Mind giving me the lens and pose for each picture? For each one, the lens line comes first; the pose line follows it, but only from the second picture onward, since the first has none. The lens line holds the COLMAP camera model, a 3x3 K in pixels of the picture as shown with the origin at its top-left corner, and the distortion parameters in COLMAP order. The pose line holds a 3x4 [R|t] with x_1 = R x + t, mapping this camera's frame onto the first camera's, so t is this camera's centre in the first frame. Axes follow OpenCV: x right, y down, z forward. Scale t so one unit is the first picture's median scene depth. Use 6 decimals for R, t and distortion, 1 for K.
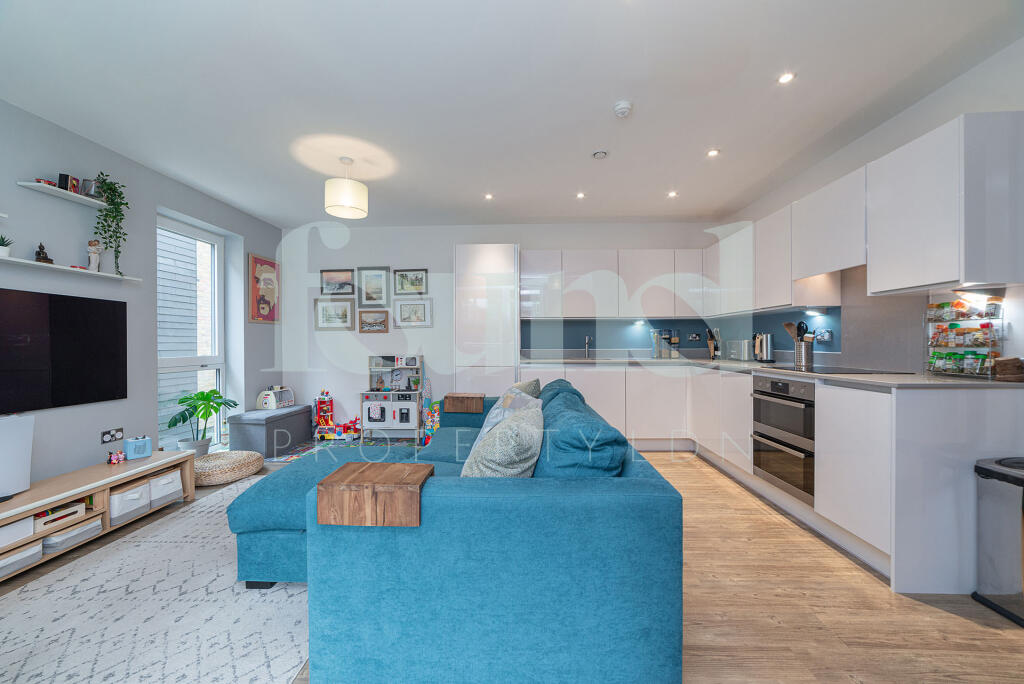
lens RADIAL K [[395.6, 0, 512.7], [0, 395.6, 345.9], [0, 0, 1]] dist [-0.012301, 0.006016]
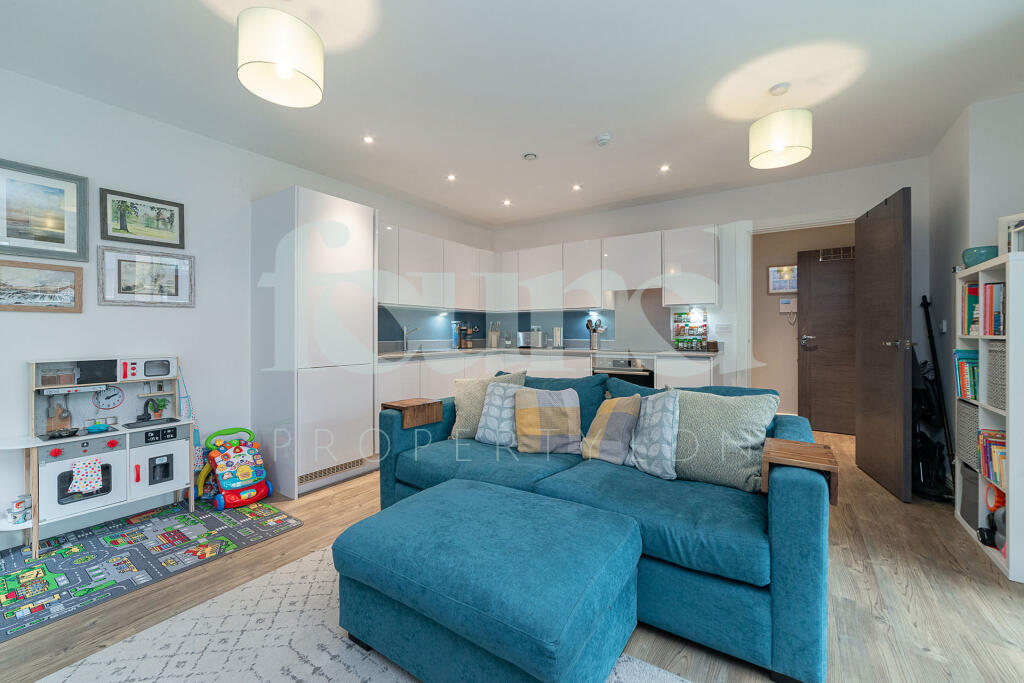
lens RADIAL K [[410.0, 0, 512.4], [0, 410.0, 331.8], [0, 0, 1]] dist [-0.013286, 0.007682]
pose [[0.537500, 0.005146, 0.843248, -0.487222], [0.006868, 0.999921, -0.010480, -0.000980], [-0.843236, 0.011424, 0.537422, 0.299429]]
